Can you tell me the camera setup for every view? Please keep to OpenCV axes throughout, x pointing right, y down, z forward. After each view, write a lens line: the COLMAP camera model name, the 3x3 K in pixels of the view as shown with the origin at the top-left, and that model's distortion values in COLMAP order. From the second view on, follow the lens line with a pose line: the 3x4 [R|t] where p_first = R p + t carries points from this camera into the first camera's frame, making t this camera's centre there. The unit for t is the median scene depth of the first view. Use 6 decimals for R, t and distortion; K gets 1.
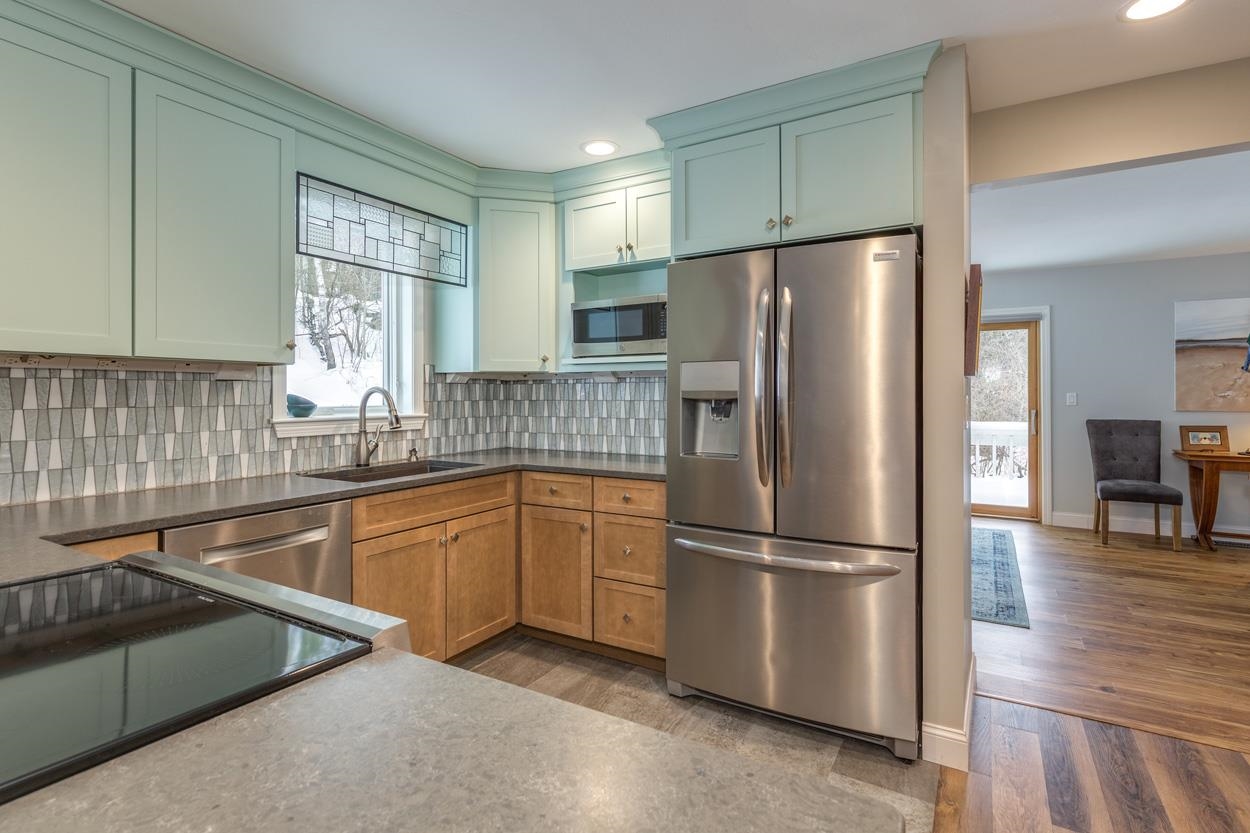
lens RADIAL K [[613.5, 0, 594.1], [0, 613.5, 390.6], [0, 0, 1]] dist [0.002723, 0.000621]
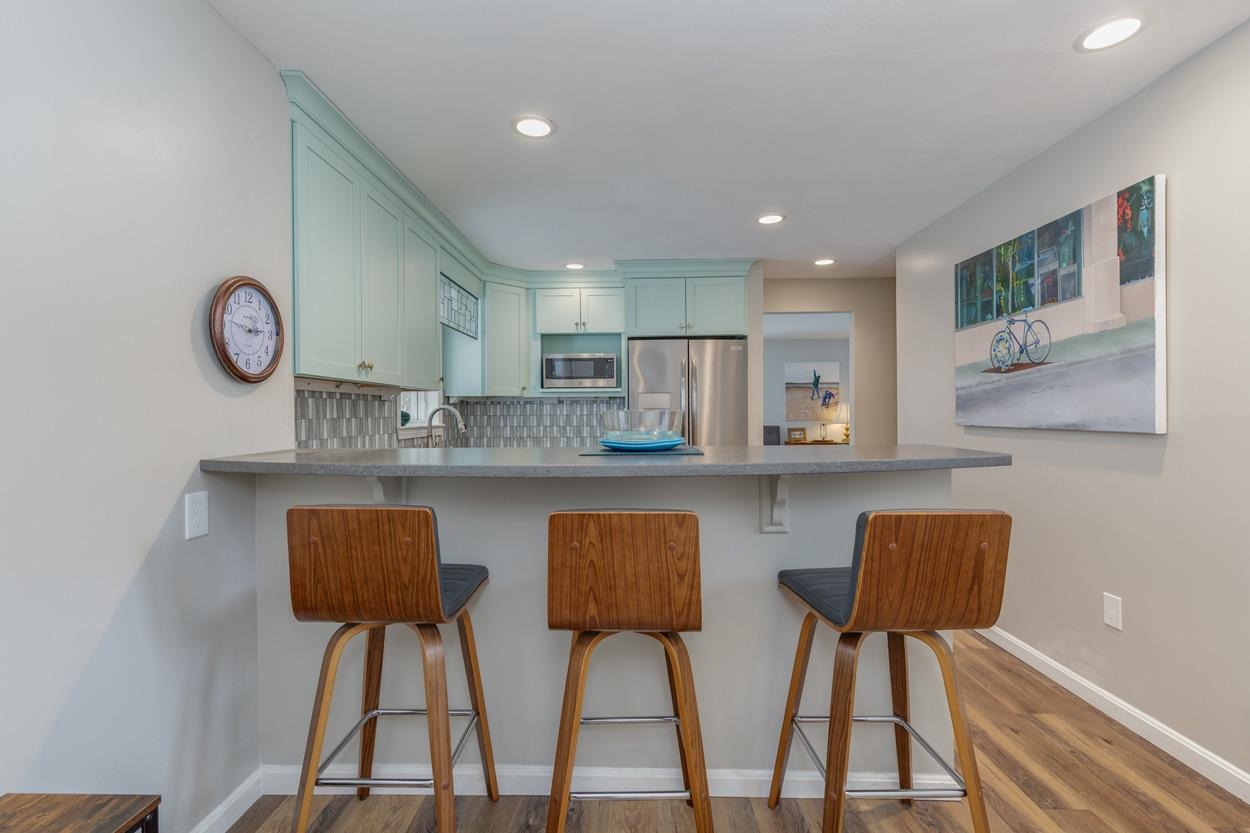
lens RADIAL K [[560.7, 0, 611.7], [0, 560.7, 417.0], [0, 0, 1]] dist [0.002499, -0.000441]
pose [[0.865054, -0.006585, 0.501635, -0.629189], [0.002772, 0.999961, 0.008345, 0.010234], [-0.501671, -0.005829, 0.865039, -0.362073]]
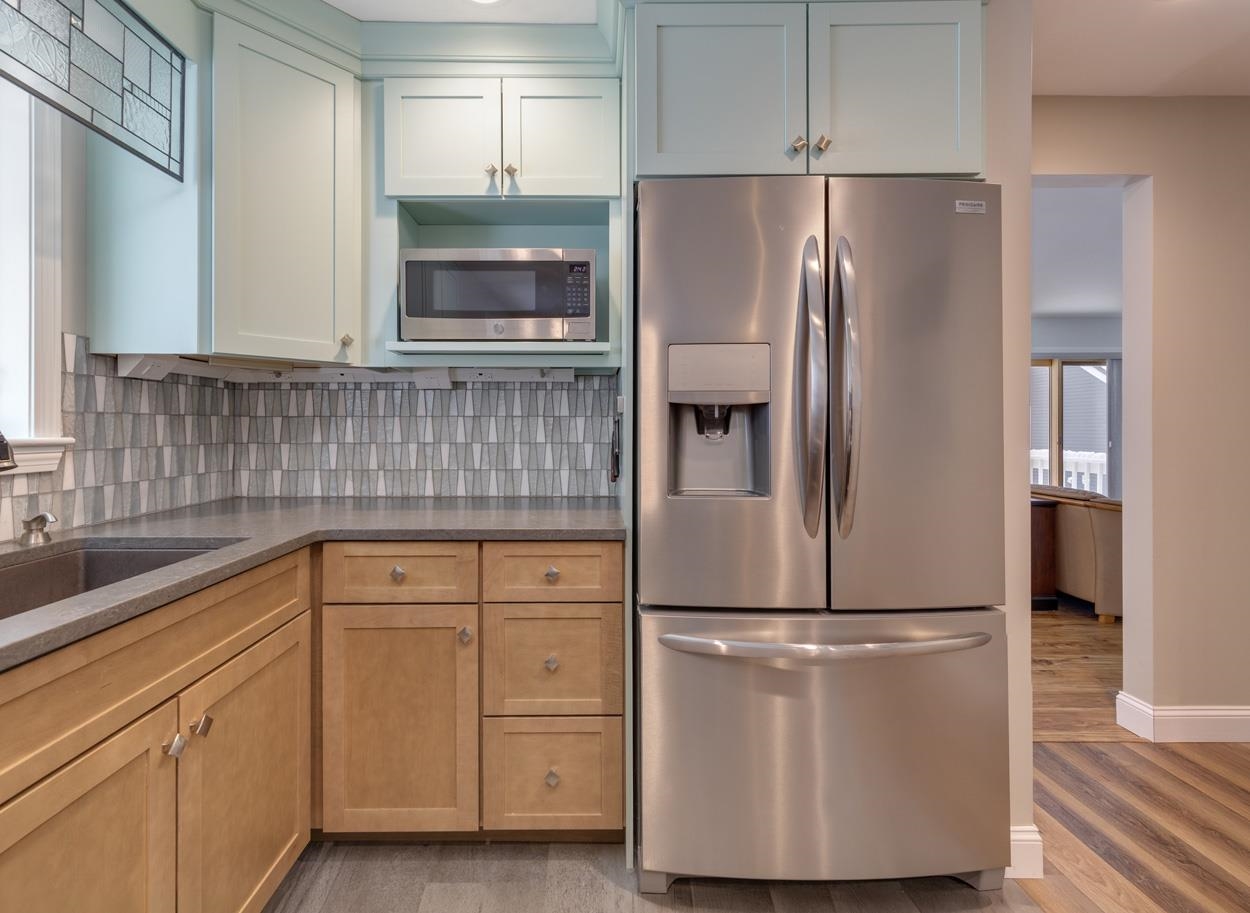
lens RADIAL K [[560.0, 0, 591.7], [0, 560.0, 426.8], [0, 0, 1]] dist [0.000049, 0.000127]
pose [[0.846838, 0.002971, 0.531842, -0.171630], [-0.004196, 0.999991, 0.001094, 0.028481], [-0.531834, -0.003158, 0.846843, 0.449767]]
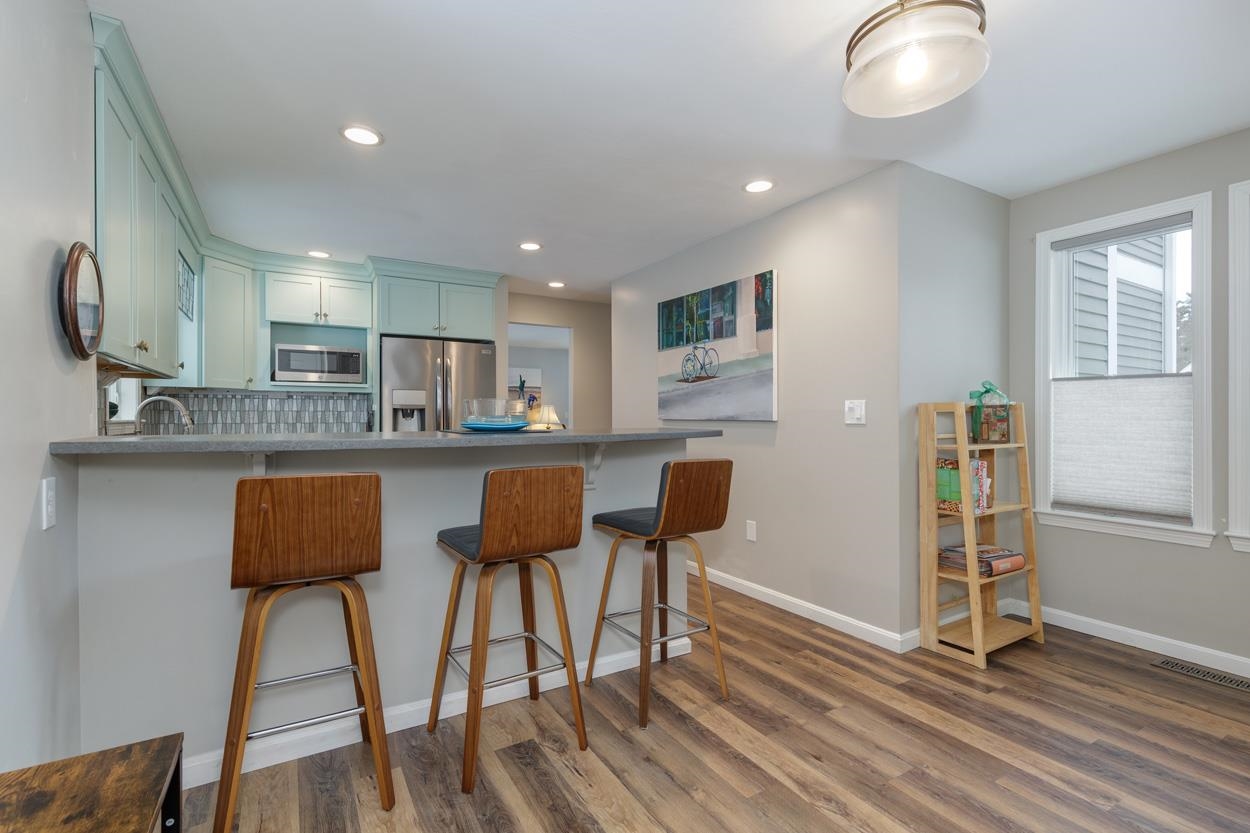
lens RADIAL K [[571.8, 0, 619.8], [0, 571.8, 419.1], [0, 0, 1]] dist [0.002125, 0.000013]
pose [[0.457383, -0.001718, 0.889268, -0.892385], [-0.004154, 0.999983, 0.004068, 0.029127], [-0.889260, -0.005554, 0.457368, -0.363501]]
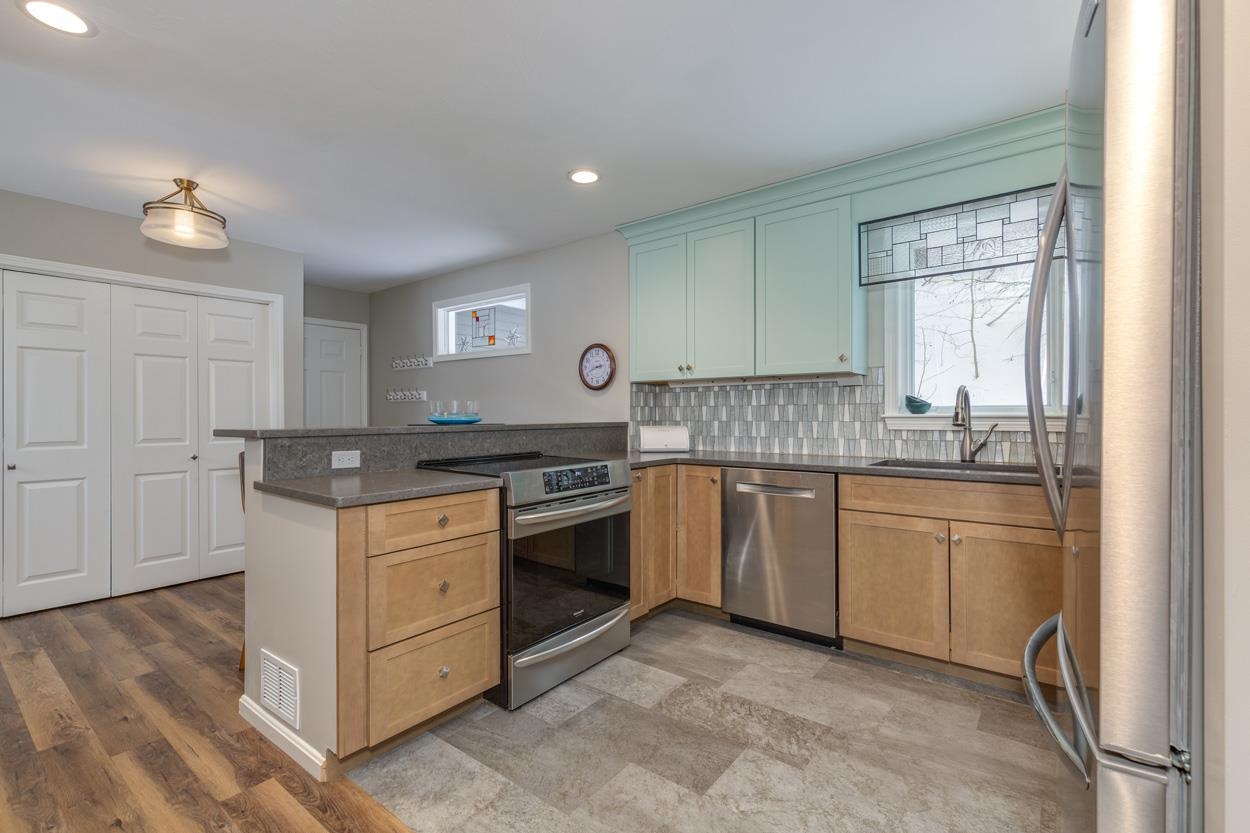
lens RADIAL K [[557.3, 0, 628.0], [0, 557.3, 412.2], [0, 0, 1]] dist [0.000617, 0.000000]
pose [[-0.090907, 0.001399, -0.995858, 0.569863], [0.009288, 0.999957, 0.000557, 0.029938], [0.995816, -0.009199, -0.090916, 0.474199]]
